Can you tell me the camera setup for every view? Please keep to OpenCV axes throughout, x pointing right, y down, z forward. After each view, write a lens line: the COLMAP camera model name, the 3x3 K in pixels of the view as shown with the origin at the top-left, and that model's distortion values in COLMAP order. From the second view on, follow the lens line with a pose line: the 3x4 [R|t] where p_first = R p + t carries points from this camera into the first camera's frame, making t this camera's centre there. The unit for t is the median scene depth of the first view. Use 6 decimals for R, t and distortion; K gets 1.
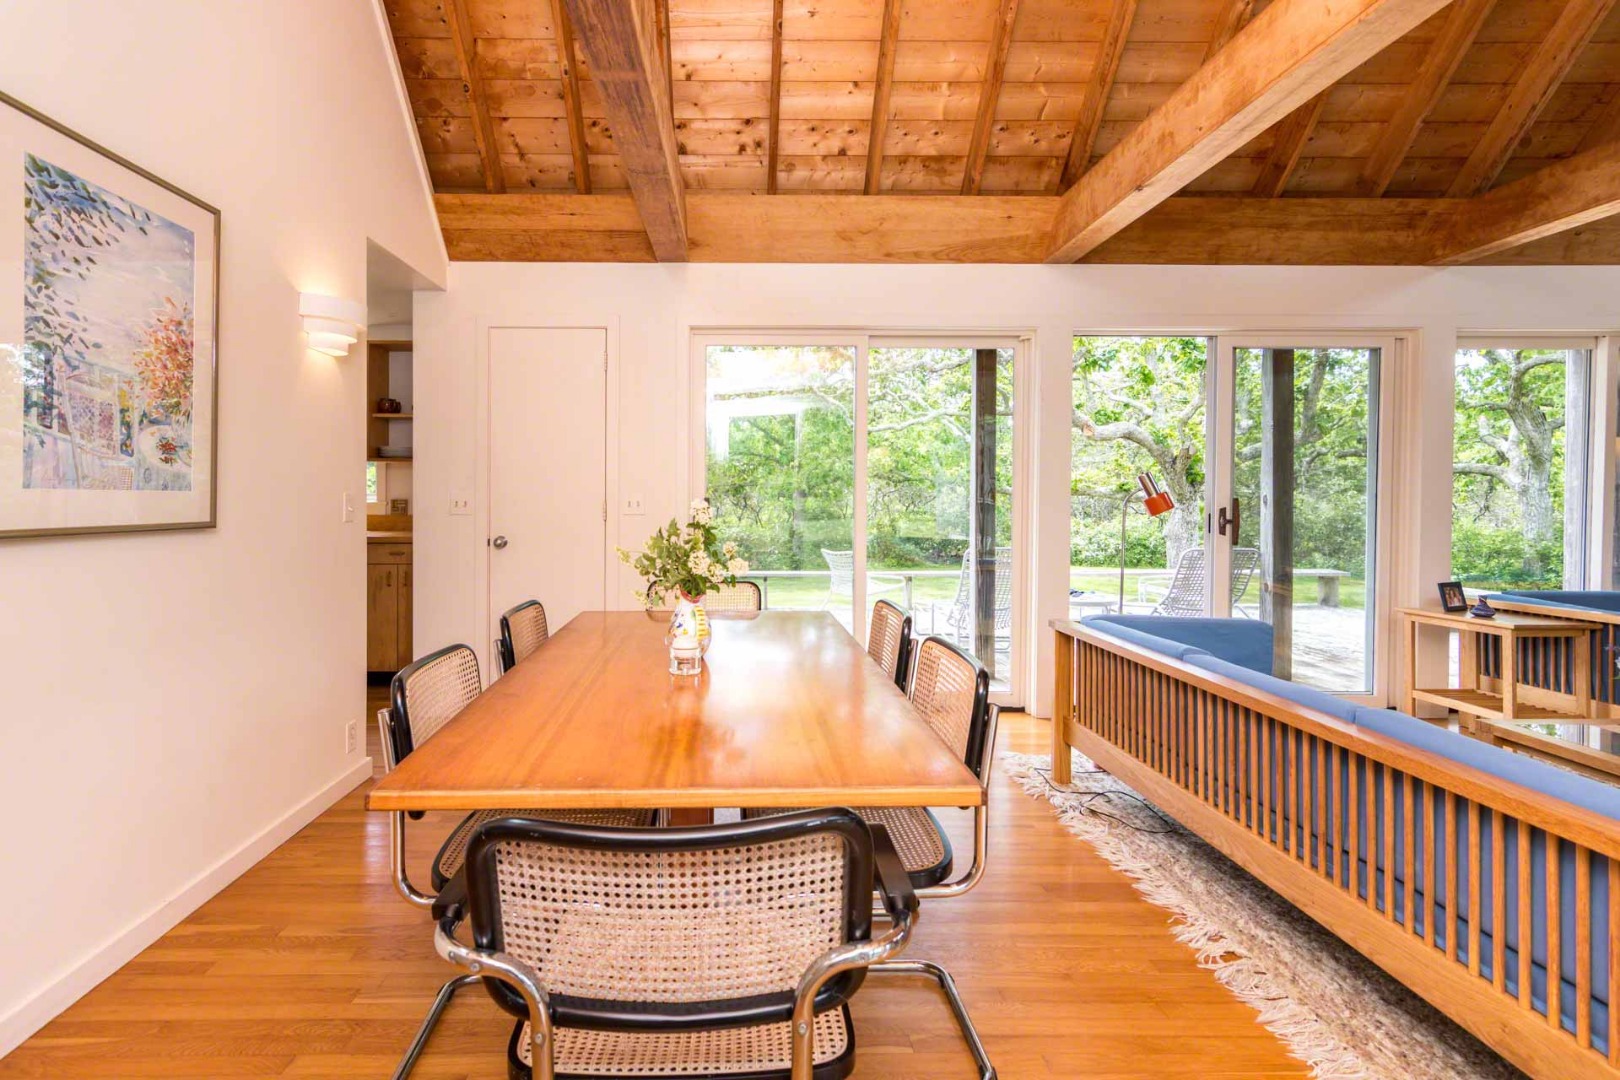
lens RADIAL K [[807.9, 0, 753.5], [0, 807.9, 499.7], [0, 0, 1]] dist [0.000233, 0.001744]
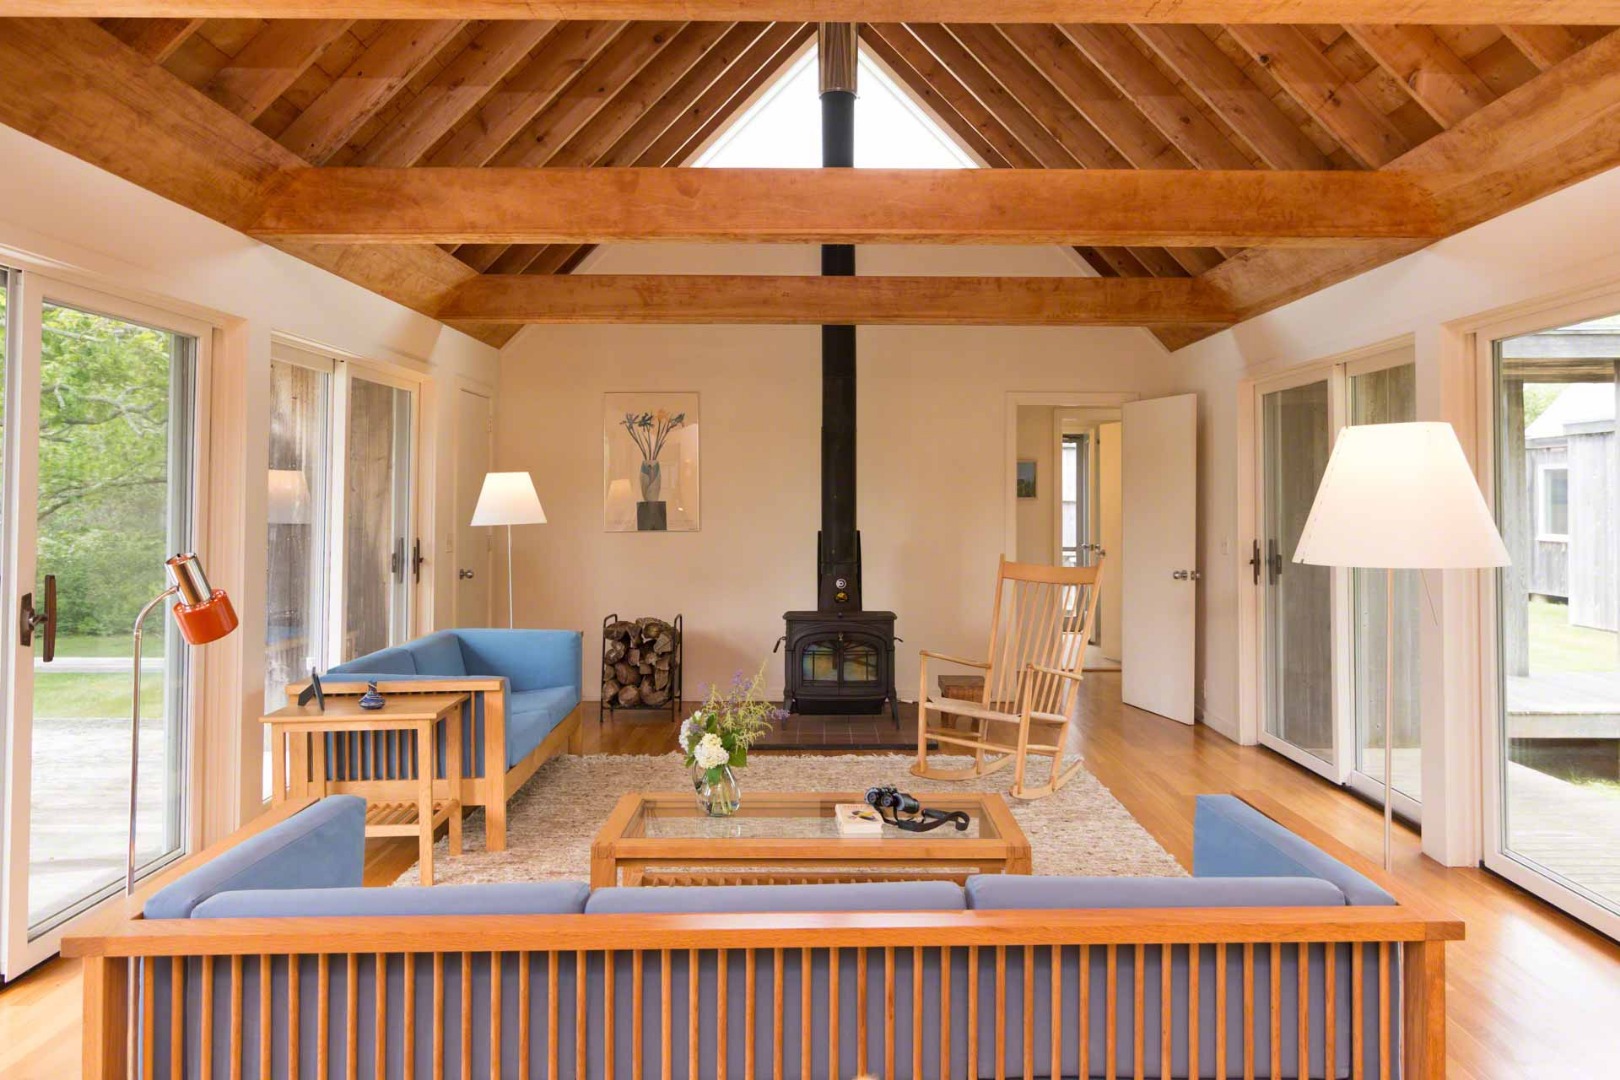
lens RADIAL K [[1081.2, 0, 823.3], [0, 1081.2, 481.8], [0, 0, 1]] dist [-0.003580, 0.003445]
pose [[0.009817, 0.012174, 0.999878, -0.132660], [0.008529, 0.999888, -0.012258, -0.054270], [-0.999915, 0.008648, 0.009712, 0.497171]]
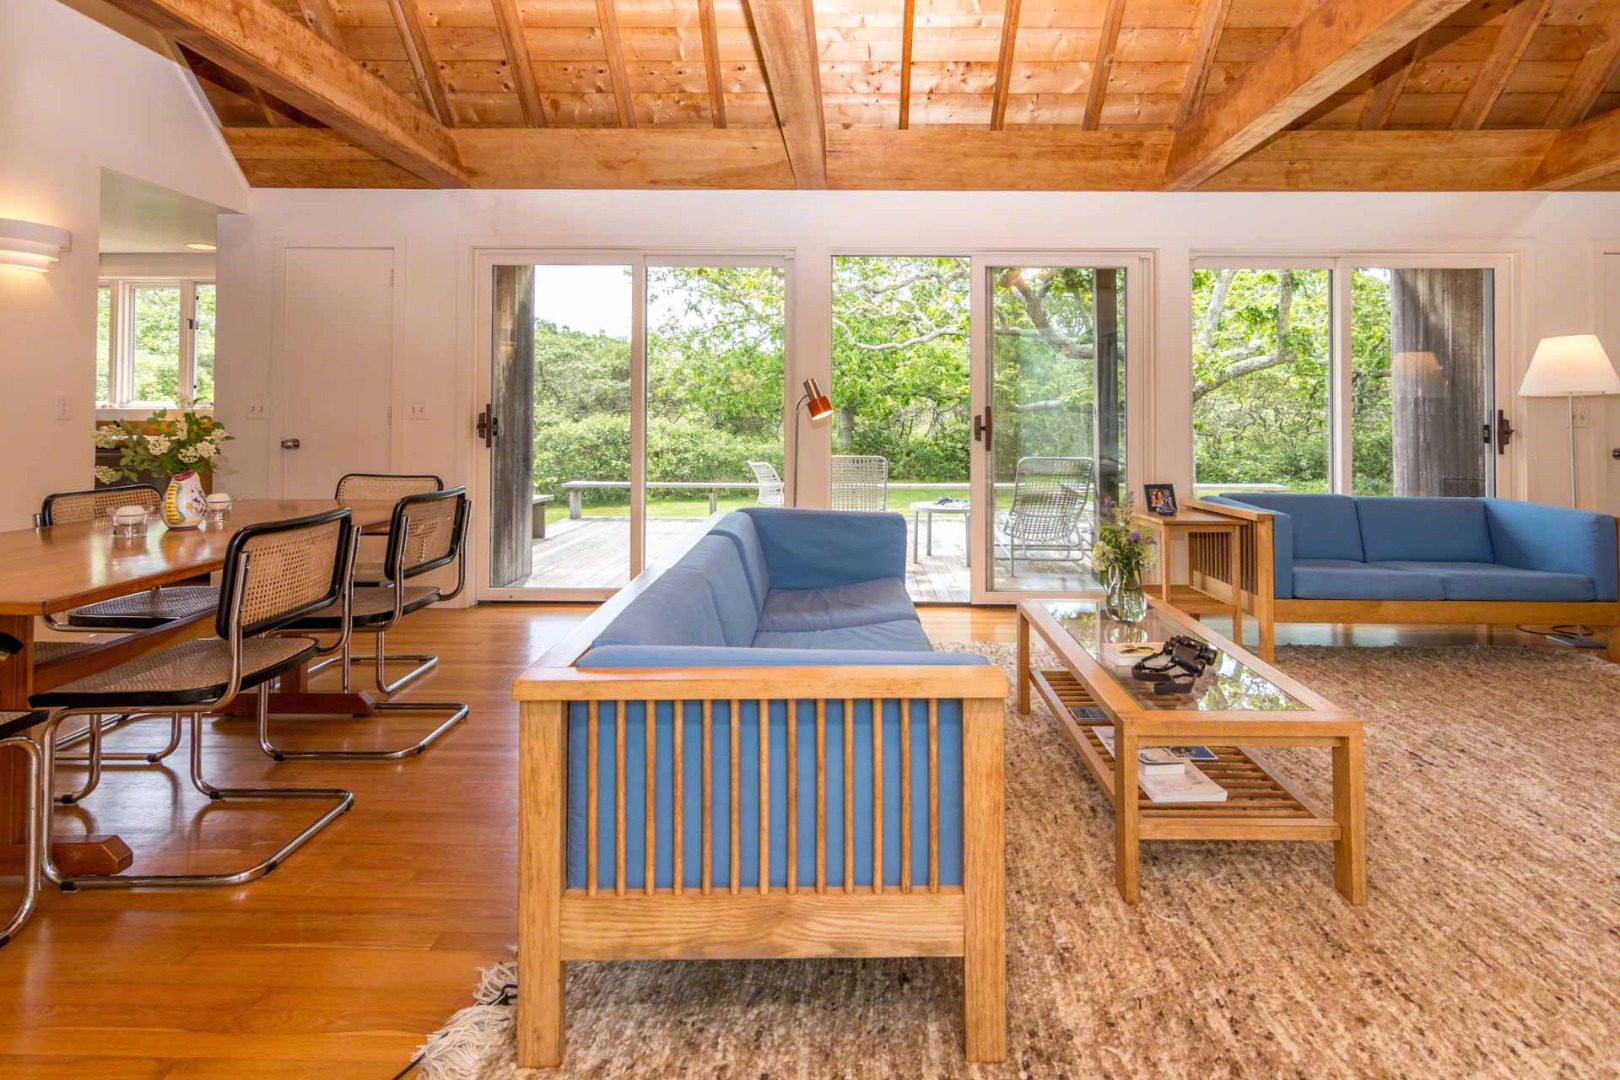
lens RADIAL K [[816.8, 0, 862.9], [0, 816.8, 400.1], [0, 0, 1]] dist [0.002451, -0.000325]
pose [[0.999911, 0.002944, -0.013049, 0.468441], [-0.003285, 0.999651, -0.026196, 0.019730], [0.012968, 0.026236, 0.999572, -0.092730]]
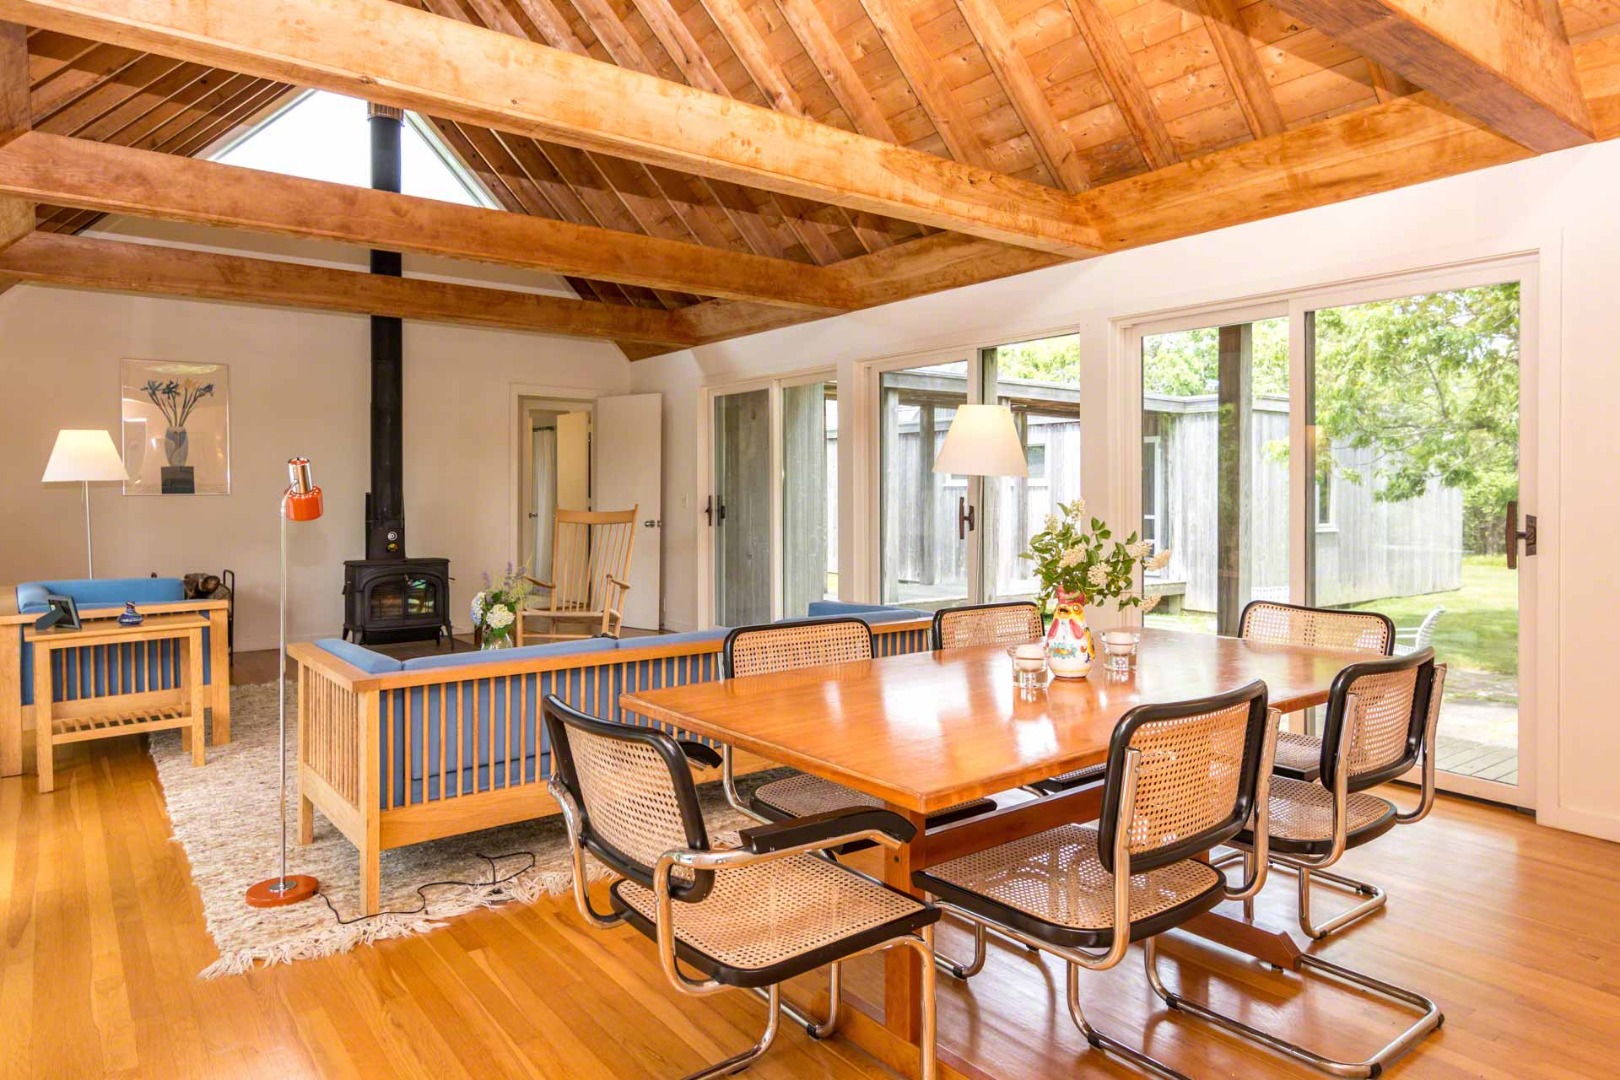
lens RADIAL K [[1012.5, 0, 802.6], [0, 1012.5, 499.2], [0, 0, 1]] dist [-0.002915, 0.002503]
pose [[-0.582007, -0.007903, 0.813145, -0.403666], [0.004164, 0.999911, 0.012699, -0.006343], [-0.813173, 0.010777, -0.581922, 0.944808]]
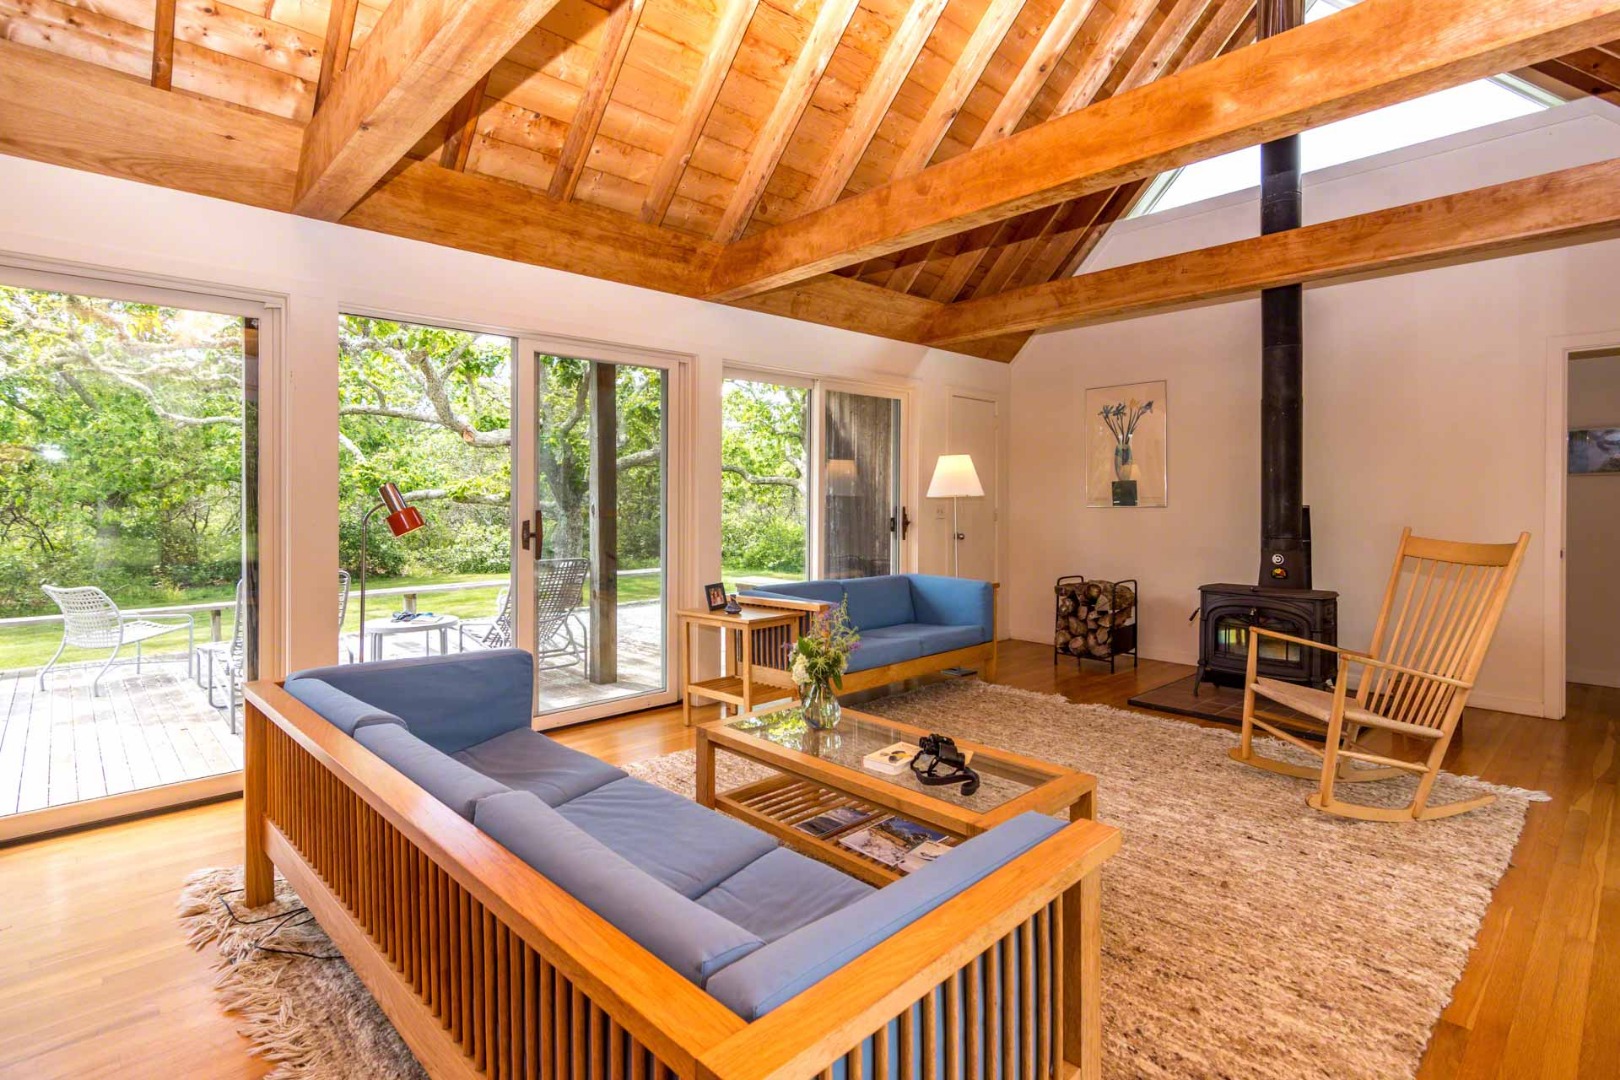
lens RADIAL K [[790.5, 0, 808.4], [0, 790.5, 502.6], [0, 0, 1]] dist [-0.001002, 0.000262]
pose [[0.734015, -0.005806, 0.679108, 0.207898], [0.008087, 0.999967, -0.000192, -0.008613], [-0.679085, 0.005633, 0.734038, 0.103926]]
